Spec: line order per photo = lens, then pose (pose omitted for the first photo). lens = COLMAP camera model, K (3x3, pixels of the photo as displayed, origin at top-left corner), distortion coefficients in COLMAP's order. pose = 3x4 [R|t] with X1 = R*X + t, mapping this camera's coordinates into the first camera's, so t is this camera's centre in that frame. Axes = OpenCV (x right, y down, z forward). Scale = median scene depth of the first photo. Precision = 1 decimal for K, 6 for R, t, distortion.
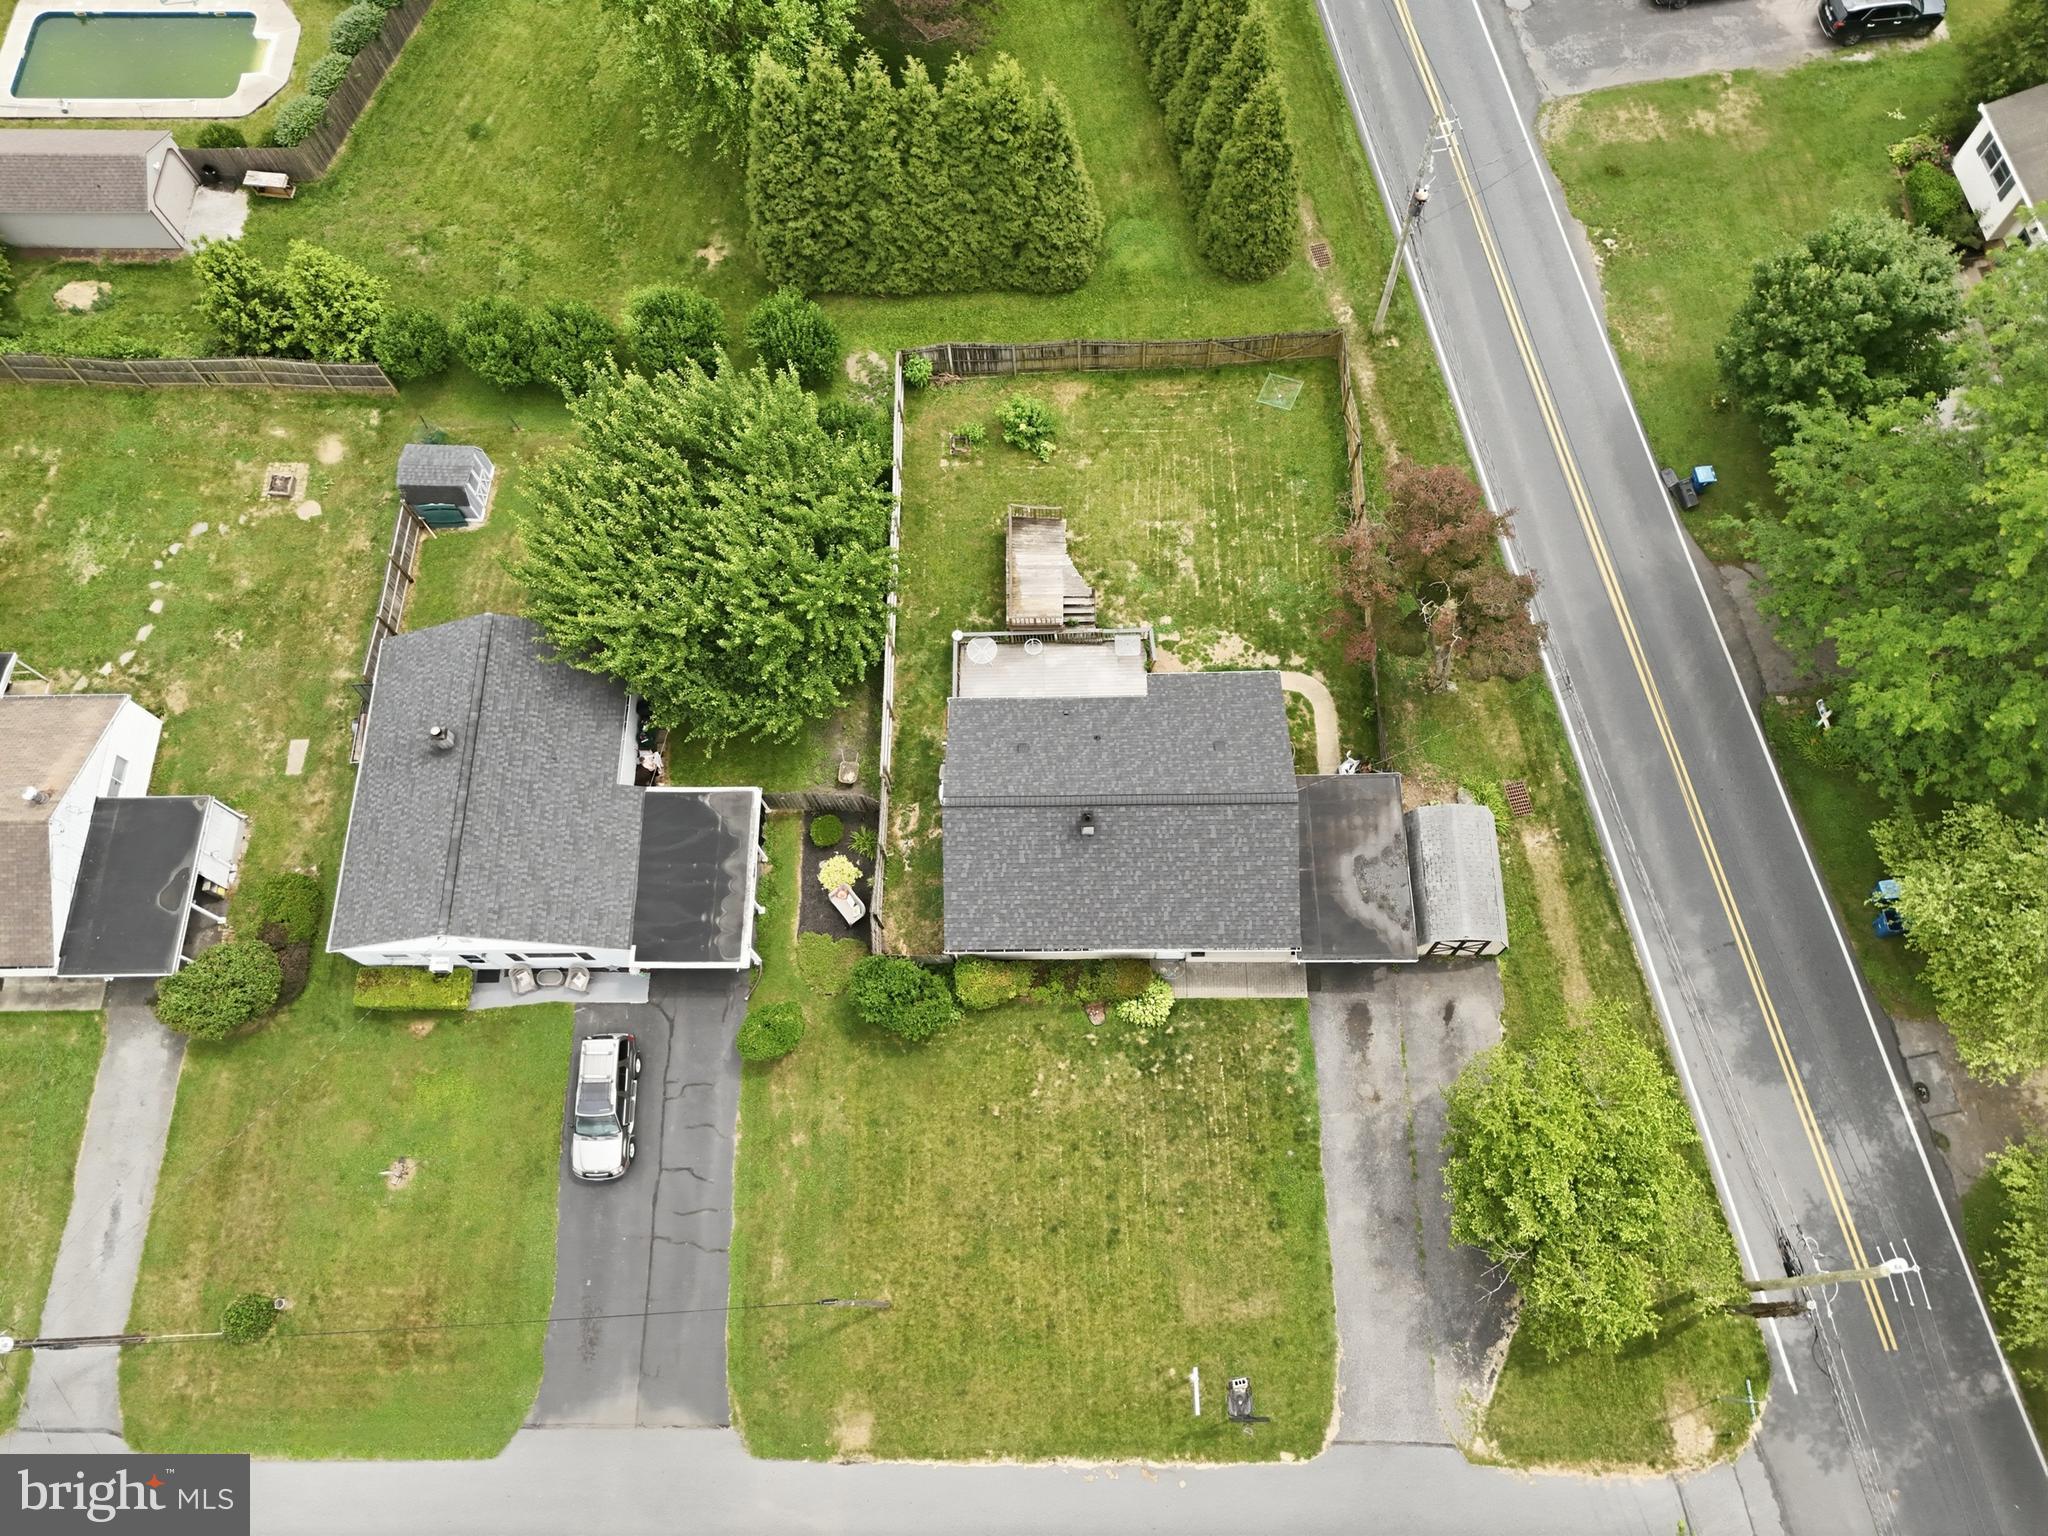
lens RADIAL K [[1497.6, 0, 1024.0], [0, 1497.6, 768.0], [0, 0, 1]] dist [0.091507, -0.112857]
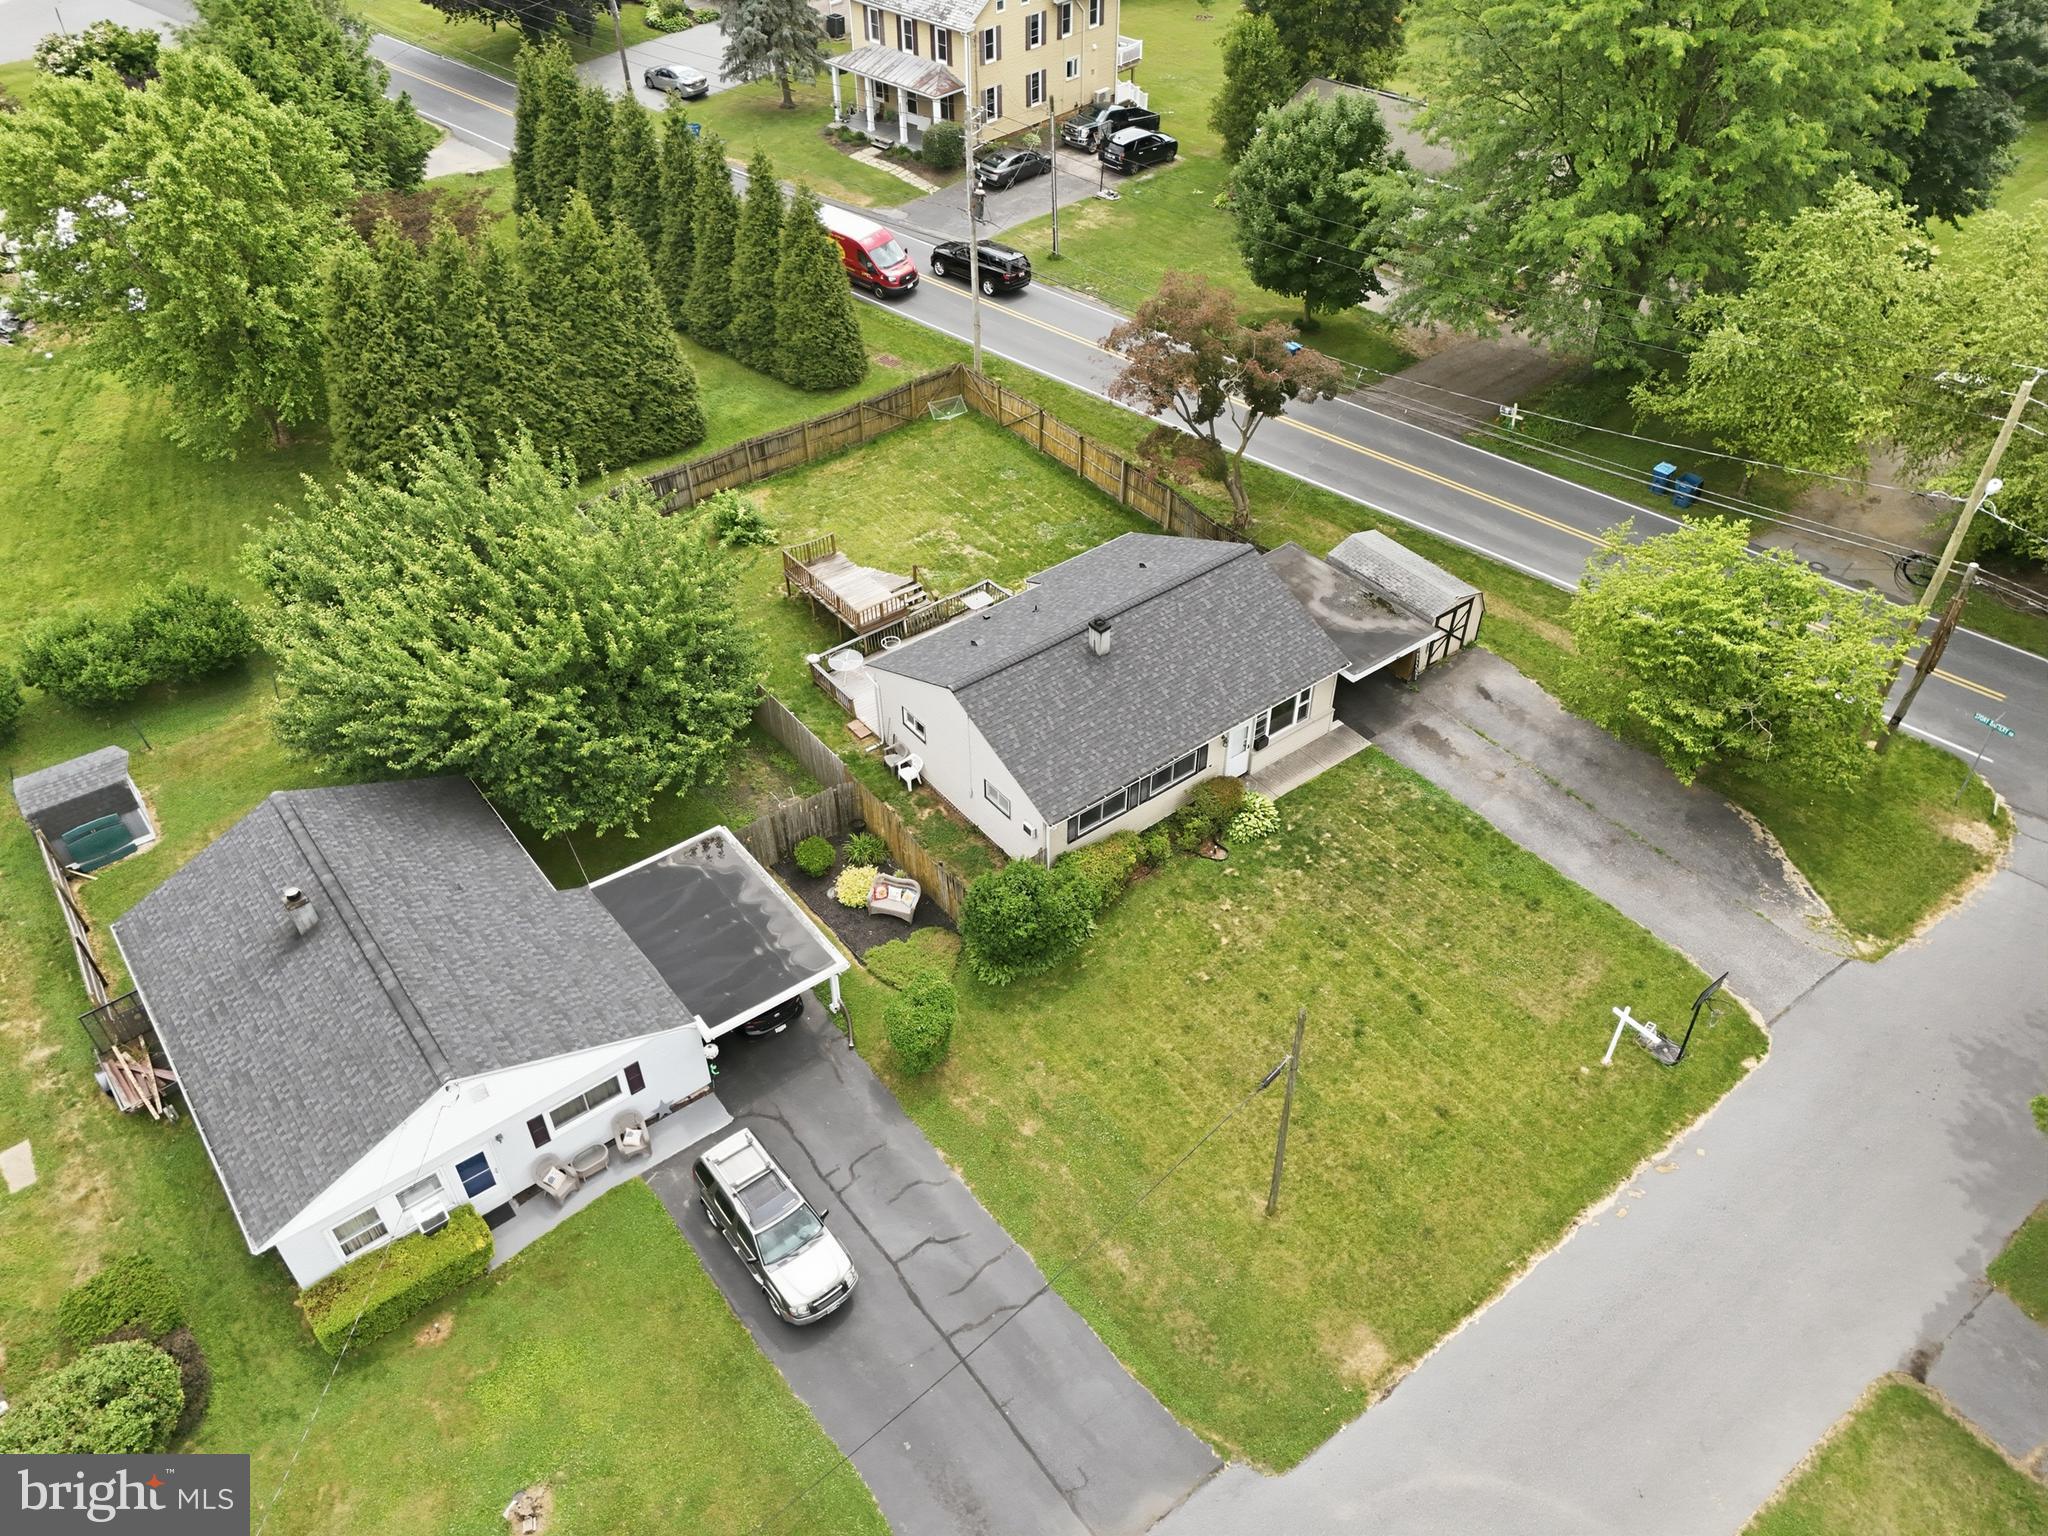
lens RADIAL K [[1497.6, 0, 1024.0], [0, 1497.6, 768.0], [0, 0, 1]] dist [0.091507, -0.112857]
pose [[0.790674, -0.375405, 0.483638, -0.436570], [0.559268, 0.764286, -0.321071, 0.344209], [-0.249106, 0.524346, 0.814253, 0.314248]]
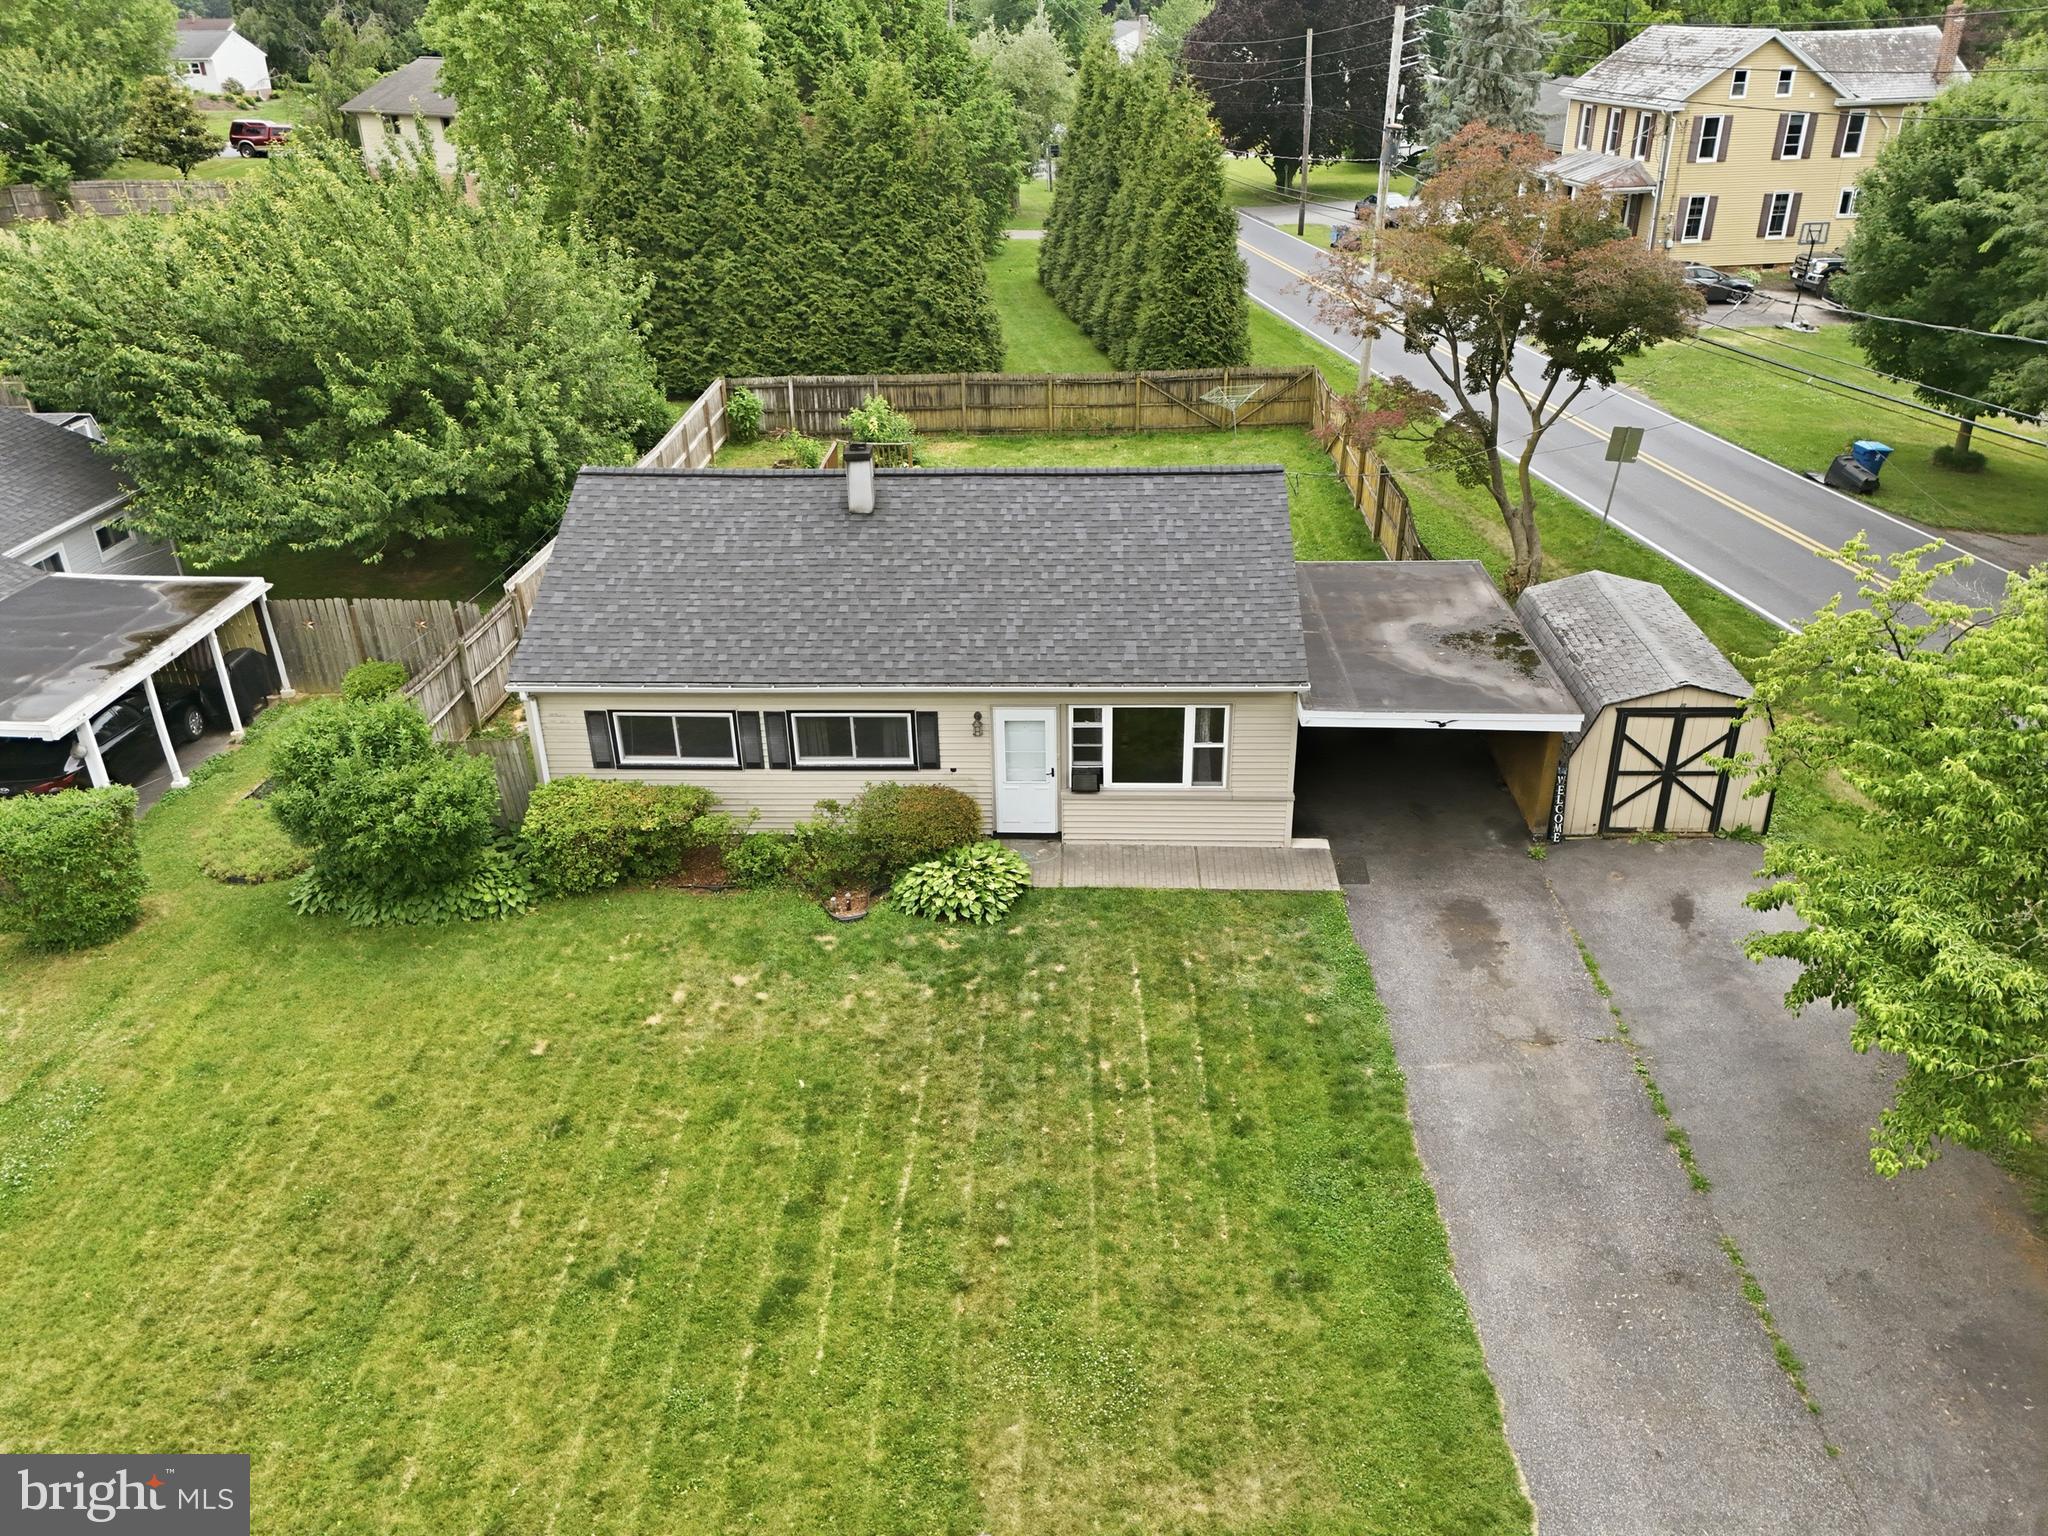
lens RADIAL K [[1506.4, 0, 1024.0], [0, 1506.4, 768.0], [0, 0, 1]] dist [0.072773, -0.067736]
pose [[0.998785, 0.043849, -0.022507, 0.107749], [-0.047721, 0.746119, -0.664101, 0.420999], [-0.012327, 0.664368, 0.747304, 0.663970]]
